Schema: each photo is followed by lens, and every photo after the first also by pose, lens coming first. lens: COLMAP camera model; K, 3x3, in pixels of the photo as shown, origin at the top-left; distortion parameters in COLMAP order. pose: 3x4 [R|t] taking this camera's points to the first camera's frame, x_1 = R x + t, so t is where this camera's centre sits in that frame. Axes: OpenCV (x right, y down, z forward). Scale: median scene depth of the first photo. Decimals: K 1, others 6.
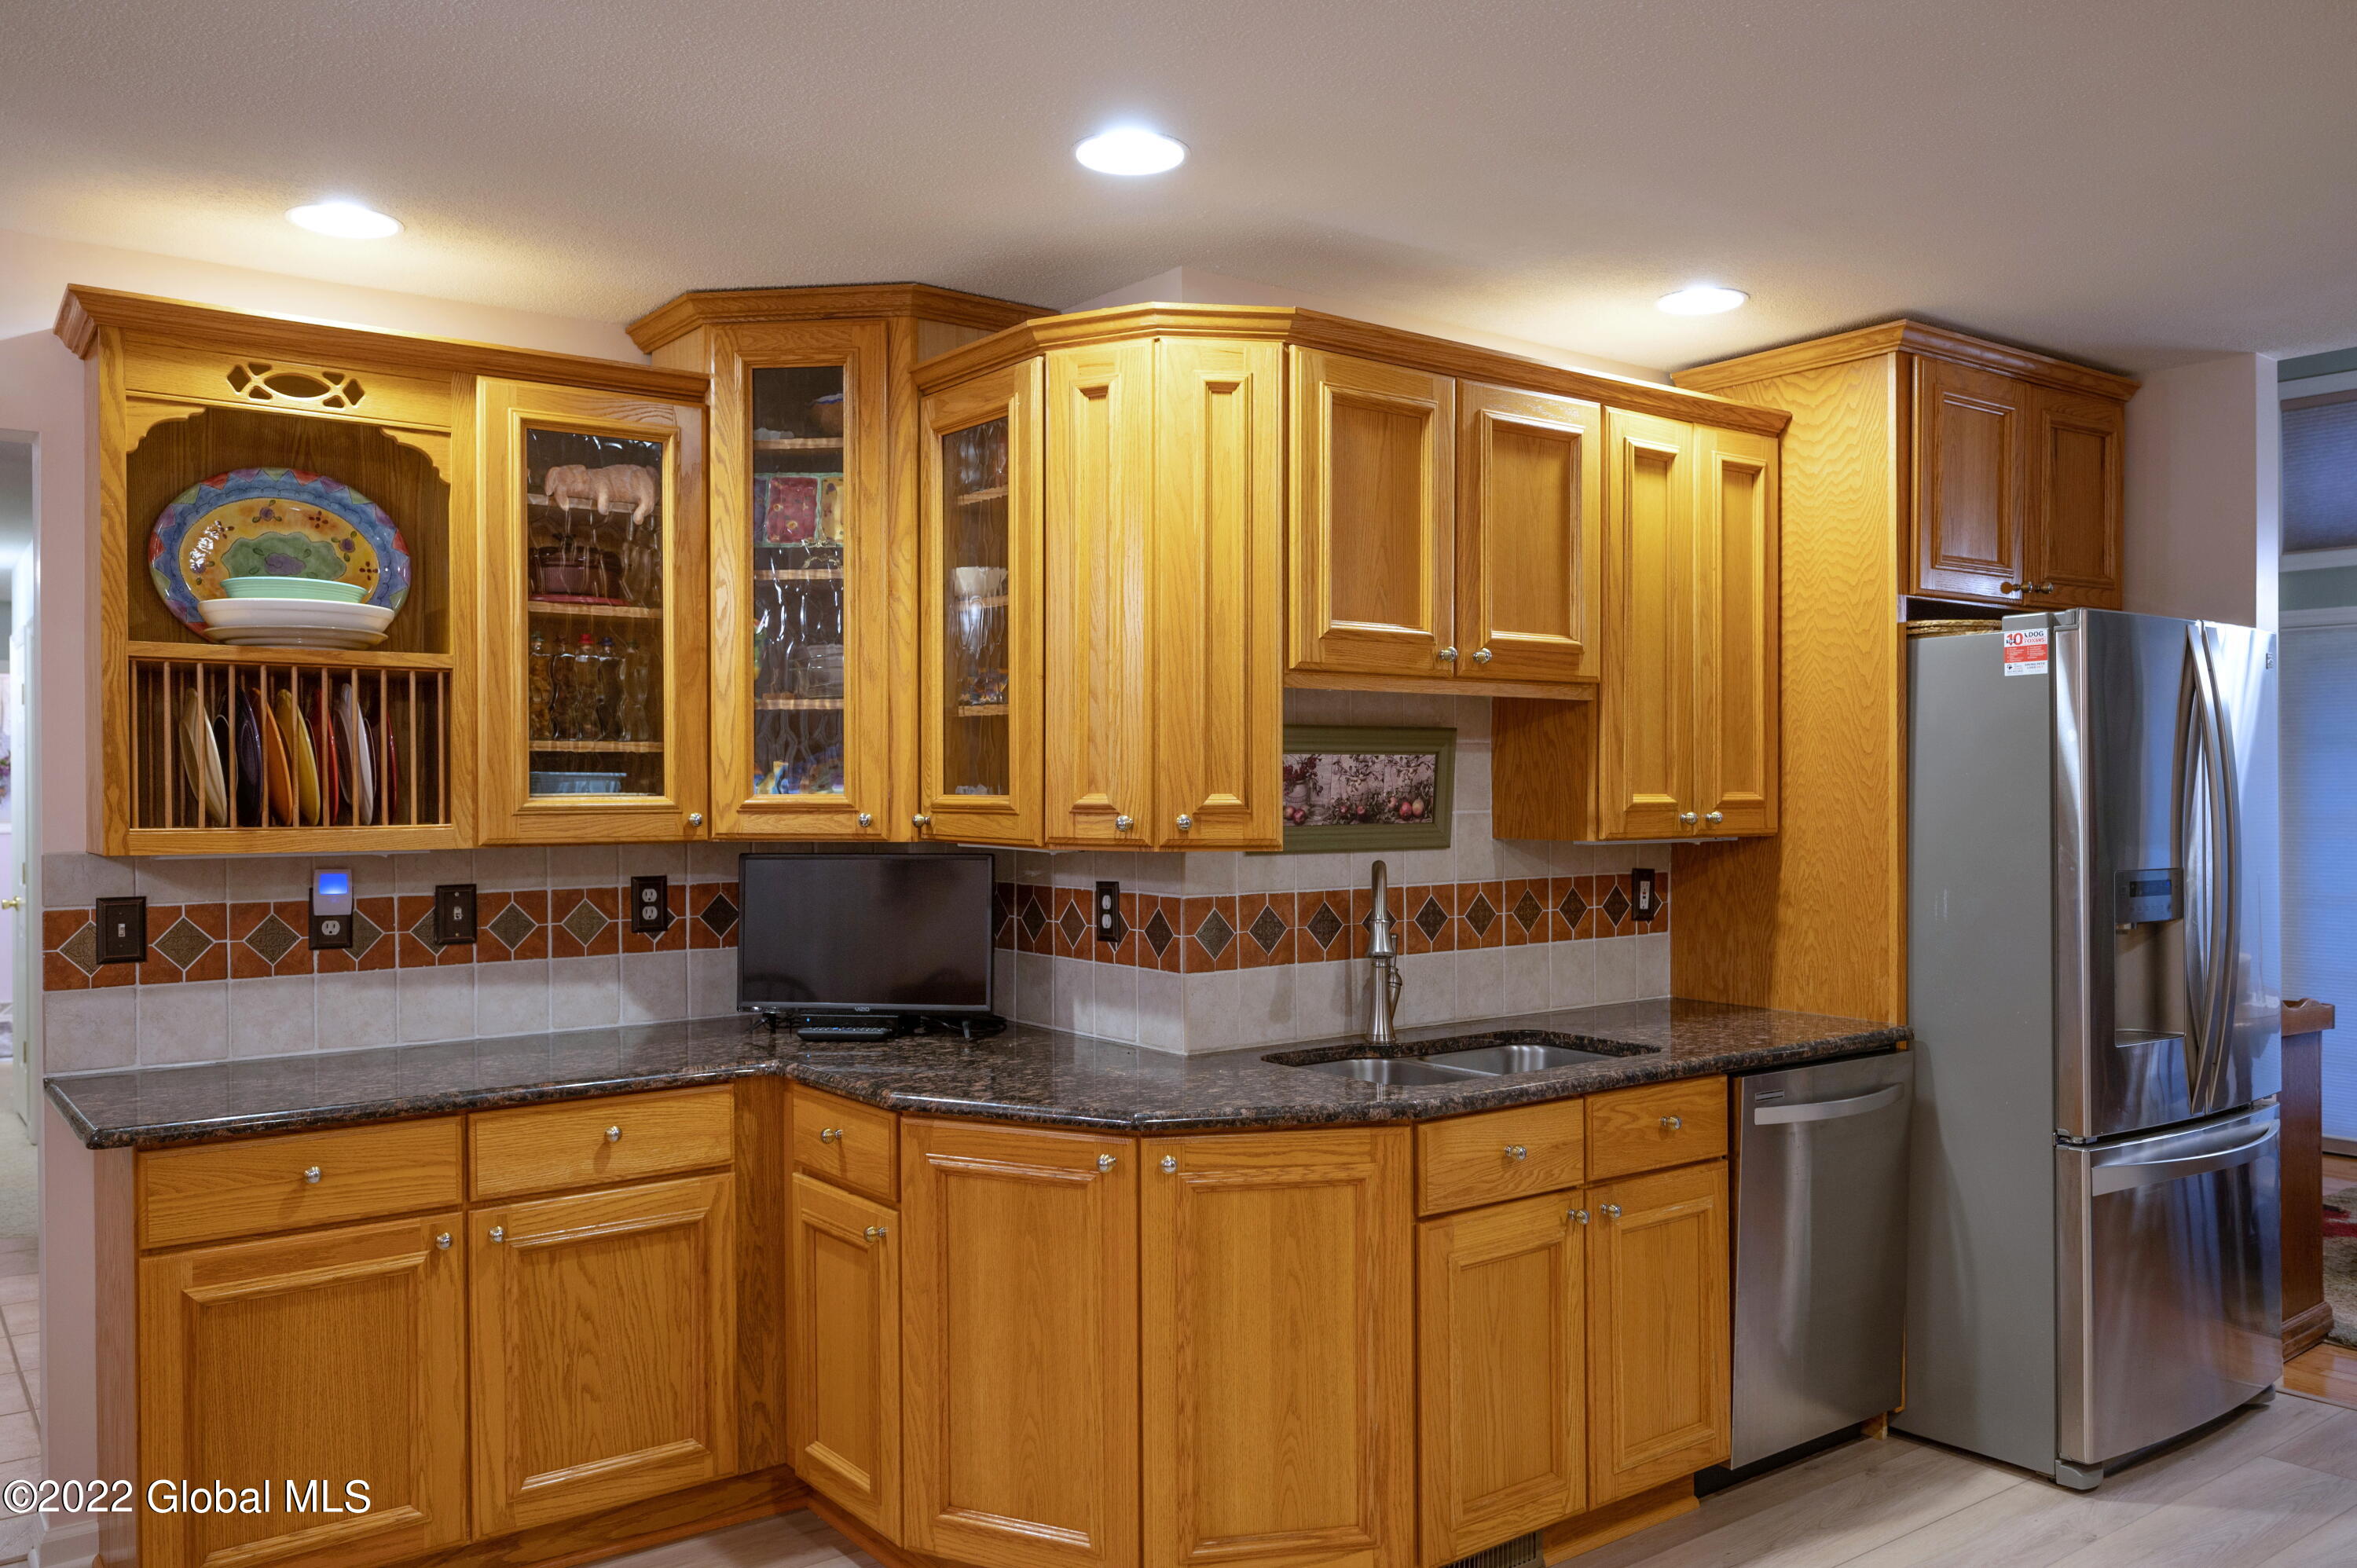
lens RADIAL K [[1773.6, 0, 1178.5], [0, 1773.6, 784.0], [0, 0, 1]] dist [-0.005586, -0.003239]
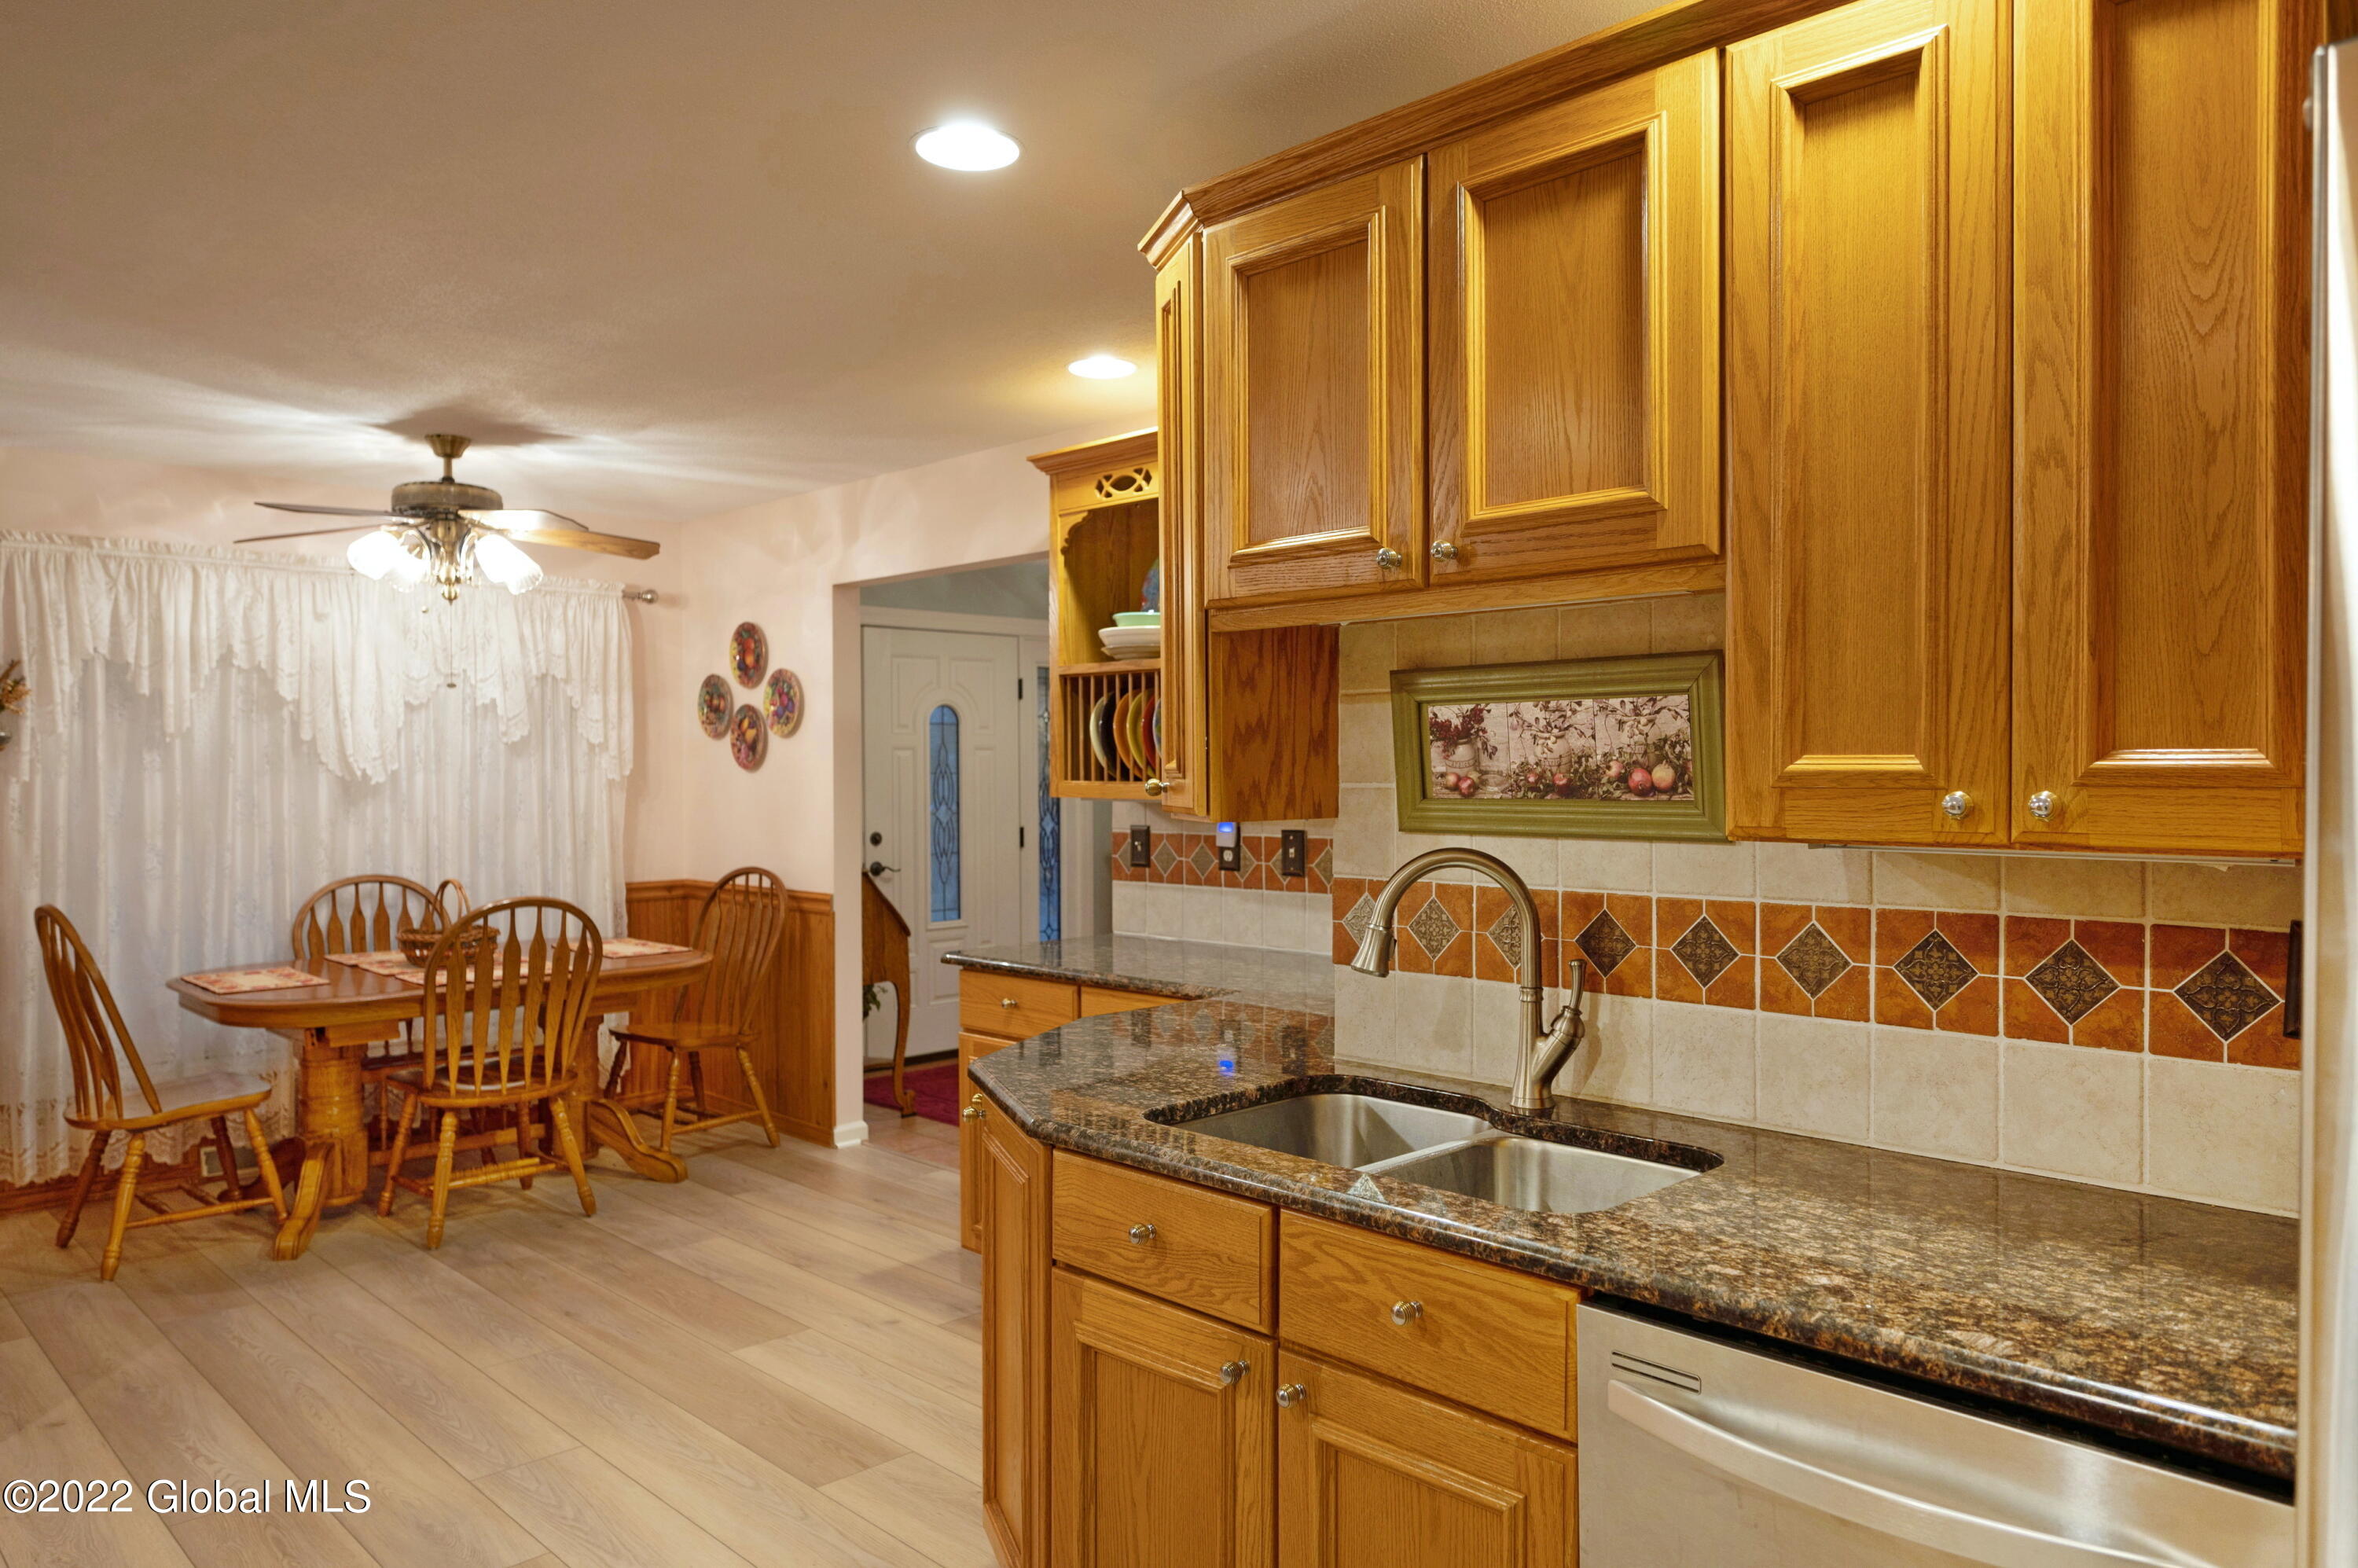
lens RADIAL K [[1525.7, 0, 1179.0], [0, 1525.7, 784.0], [0, 0, 1]] dist [-0.001199, 0.000094]
pose [[0.144457, 0.012994, -0.989426, 0.319554], [0.003548, 0.999901, 0.013650, 0.003605], [0.989505, -0.005483, 0.144397, 0.356701]]
